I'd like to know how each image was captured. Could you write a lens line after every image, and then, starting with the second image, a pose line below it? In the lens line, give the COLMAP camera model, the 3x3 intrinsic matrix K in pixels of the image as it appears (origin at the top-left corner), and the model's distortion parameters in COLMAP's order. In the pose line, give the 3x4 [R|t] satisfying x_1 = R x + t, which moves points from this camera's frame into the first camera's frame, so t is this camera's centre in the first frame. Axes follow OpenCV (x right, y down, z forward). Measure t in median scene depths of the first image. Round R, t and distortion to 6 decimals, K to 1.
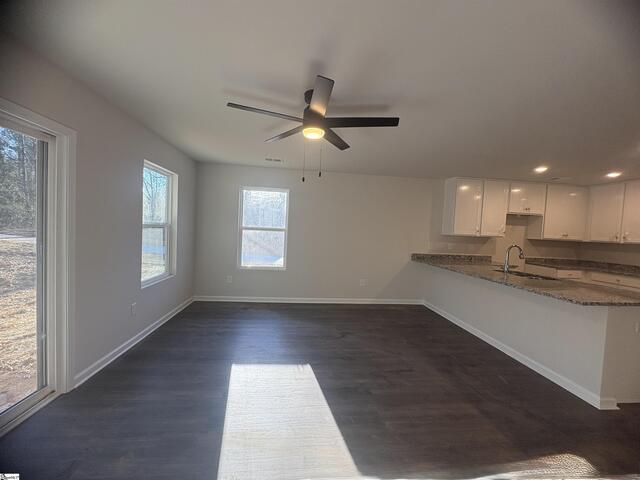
lens RADIAL K [[255.9, 0, 320.0], [0, 255.9, 240.0], [0, 0, 1]] dist [0.000293, -0.000016]
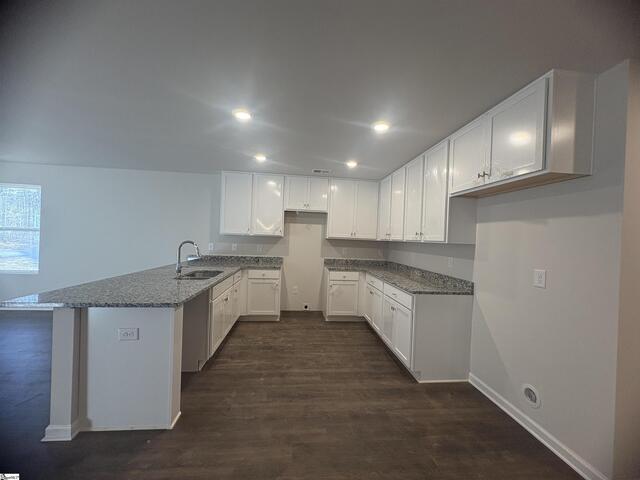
lens RADIAL K [[255.9, 0, 320.0], [0, 255.9, 240.0], [0, 0, 1]] dist [0.000293, -0.000016]
pose [[0.999970, -0.007346, 0.002276, 0.814091], [0.007424, 0.999314, -0.036289, 0.035274], [-0.002008, 0.036305, 0.999339, 0.083120]]
